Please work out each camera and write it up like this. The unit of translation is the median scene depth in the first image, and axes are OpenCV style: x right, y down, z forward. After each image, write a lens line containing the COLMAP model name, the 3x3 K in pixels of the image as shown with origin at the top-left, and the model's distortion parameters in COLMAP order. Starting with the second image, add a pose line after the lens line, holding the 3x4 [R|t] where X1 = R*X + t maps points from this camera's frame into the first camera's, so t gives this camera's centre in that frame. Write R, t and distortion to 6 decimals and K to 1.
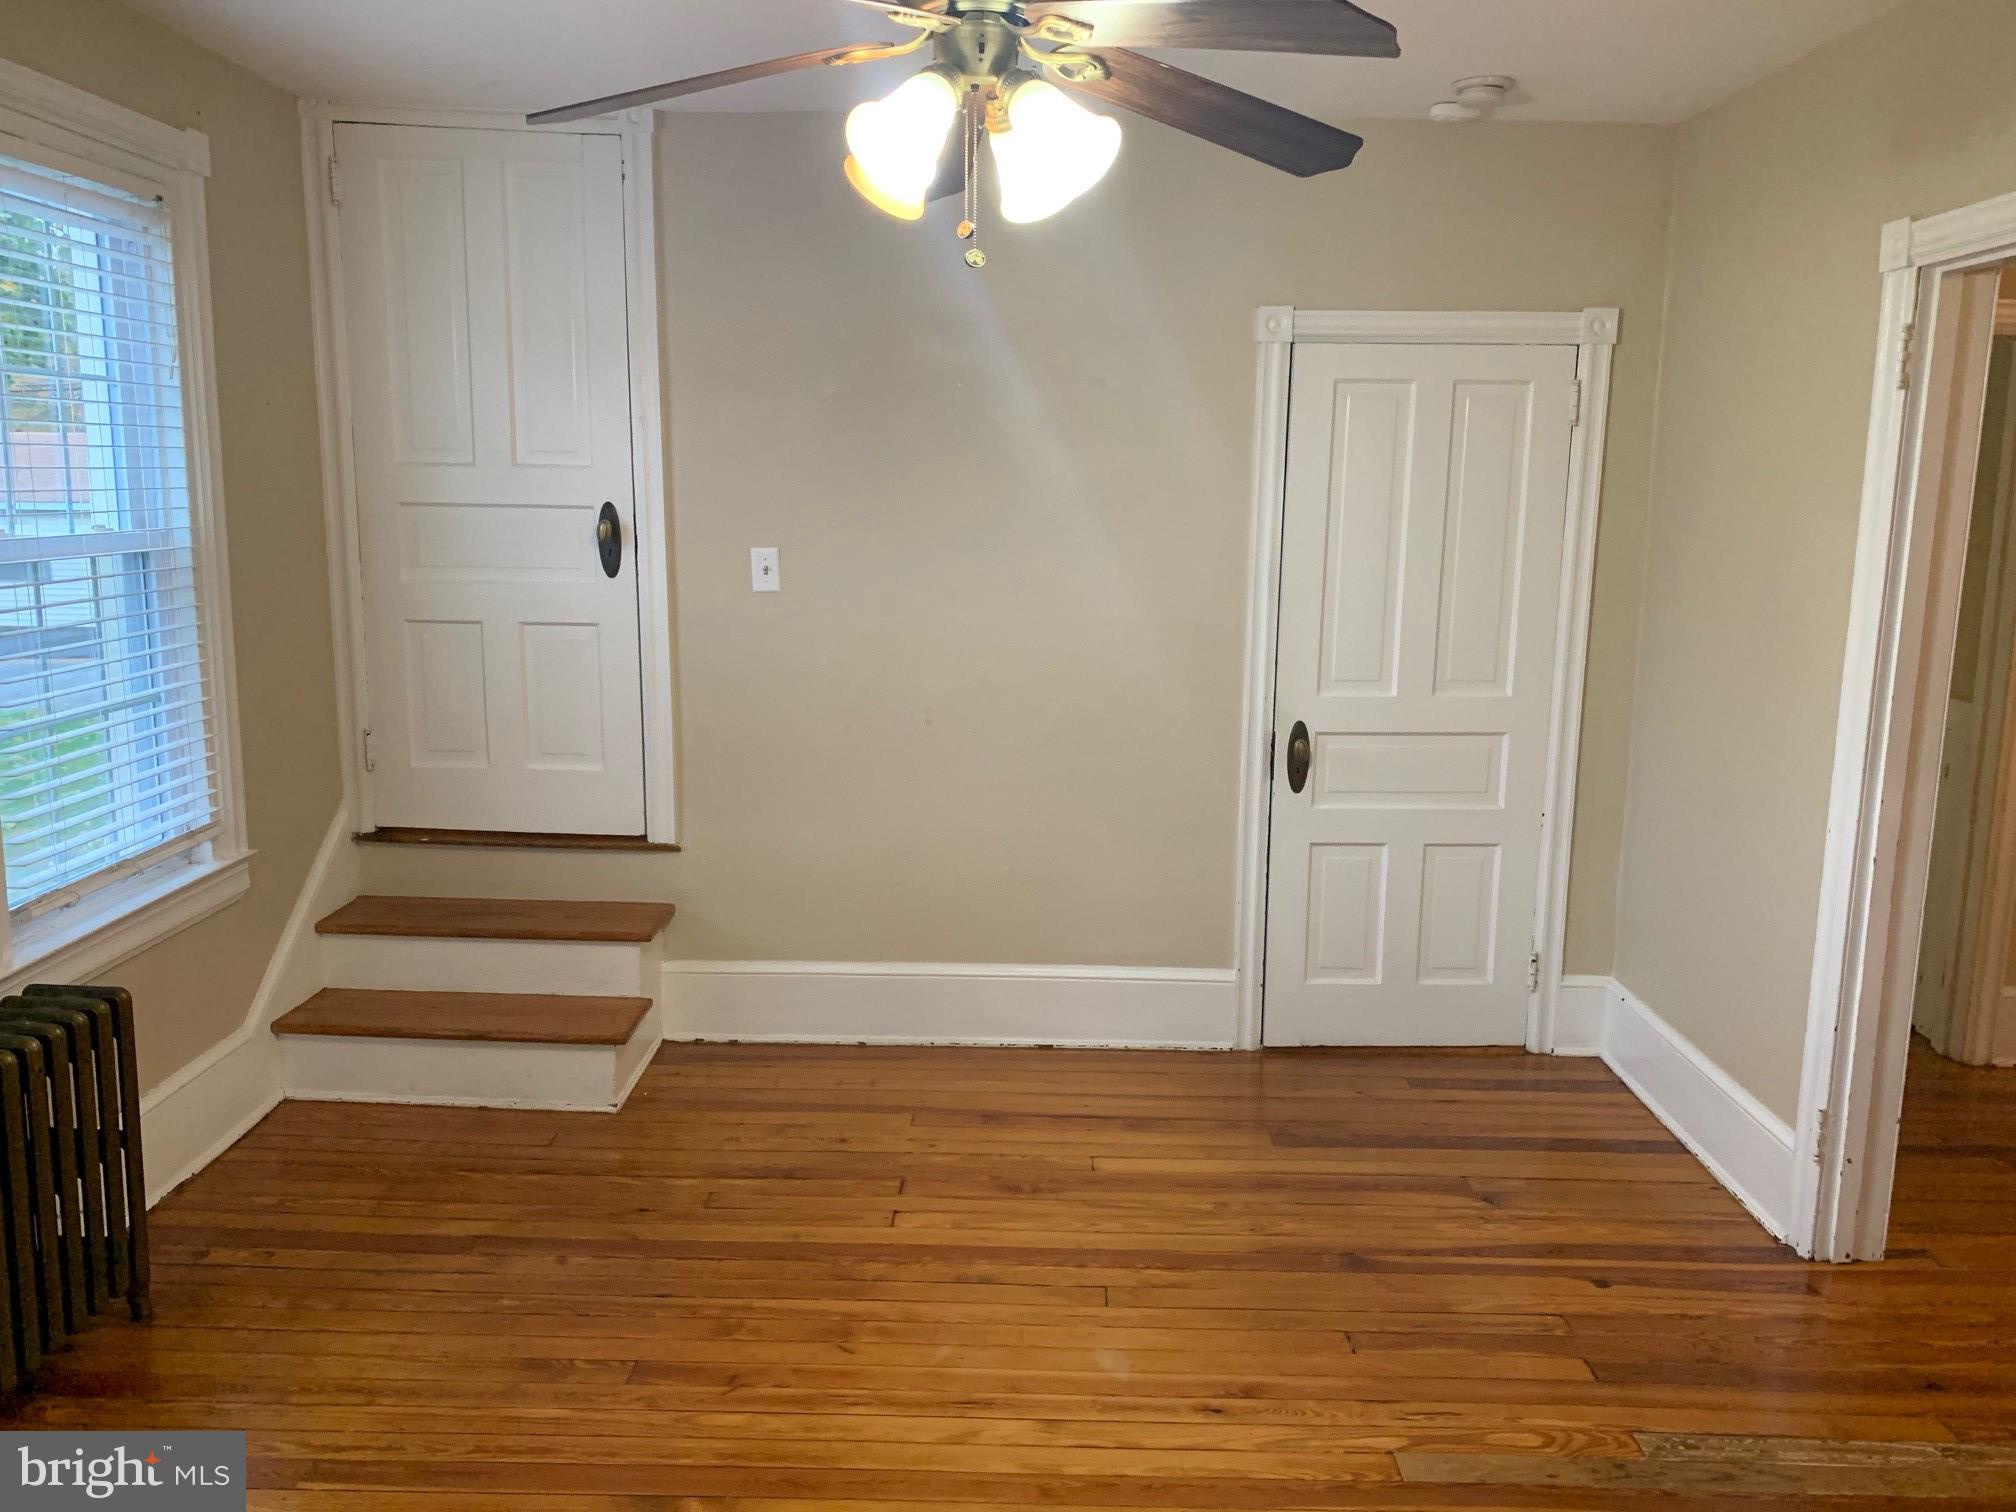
lens RADIAL K [[1540.3, 0, 1008.0], [0, 1540.3, 756.0], [0, 0, 1]] dist [0.002786, 0.003523]
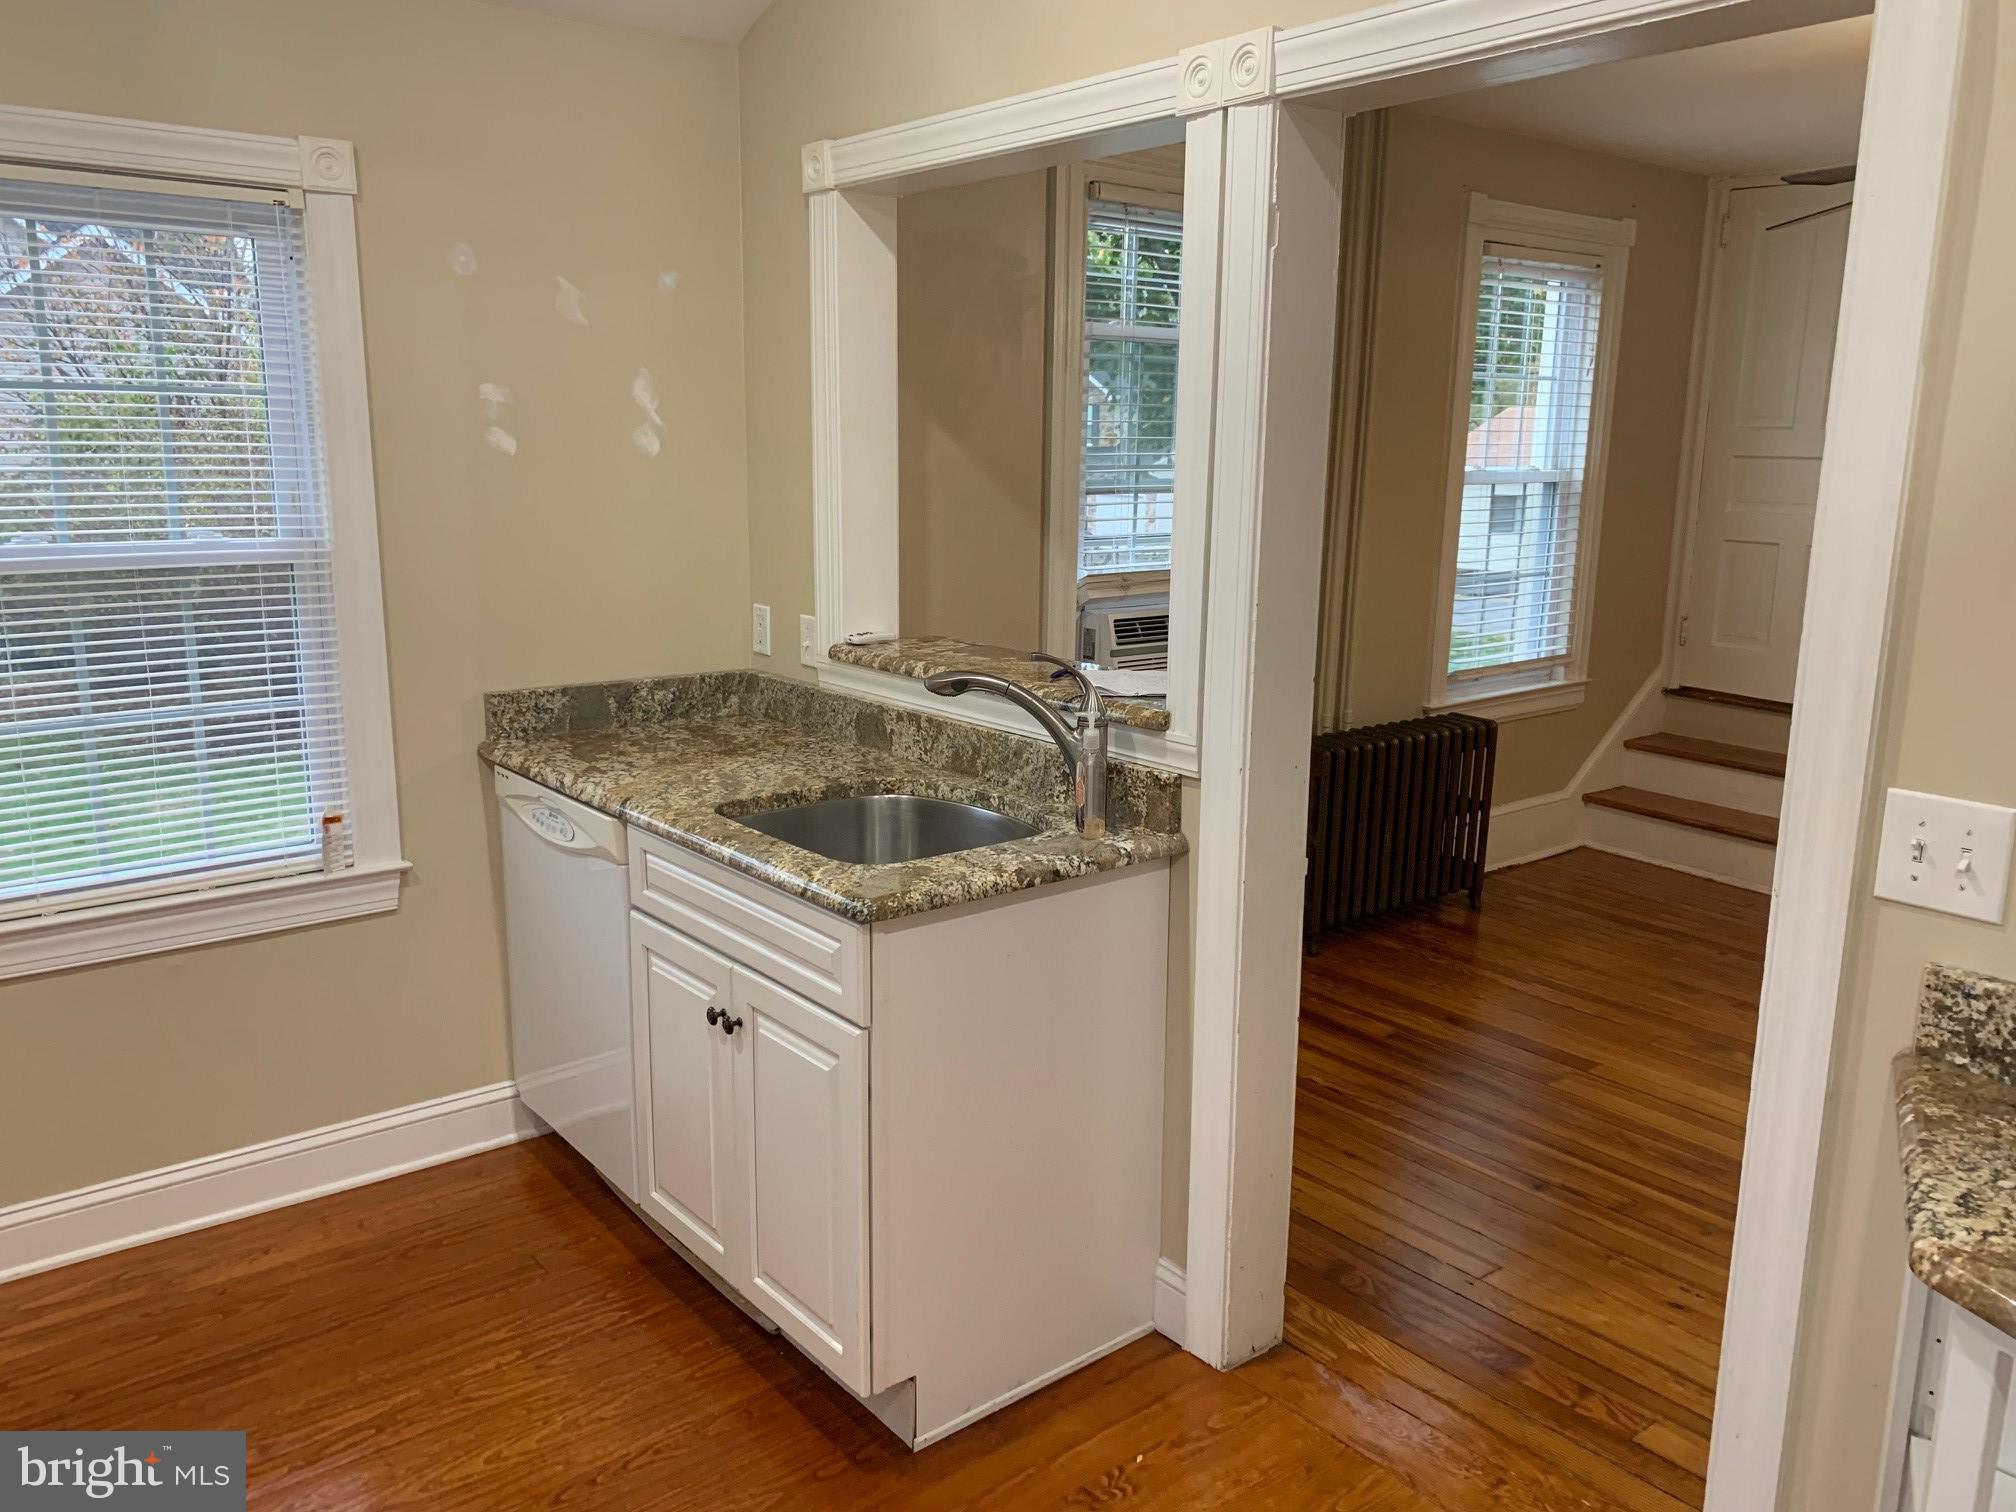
lens RADIAL K [[1540.3, 0, 1008.0], [0, 1540.3, 756.0], [0, 0, 1]] dist [0.002786, 0.003523]
pose [[0.640886, 0.158458, -0.751104, 0.330958], [-0.138943, 0.986247, 0.089510, 0.085317], [0.754957, 0.046995, 0.654088, -0.479154]]
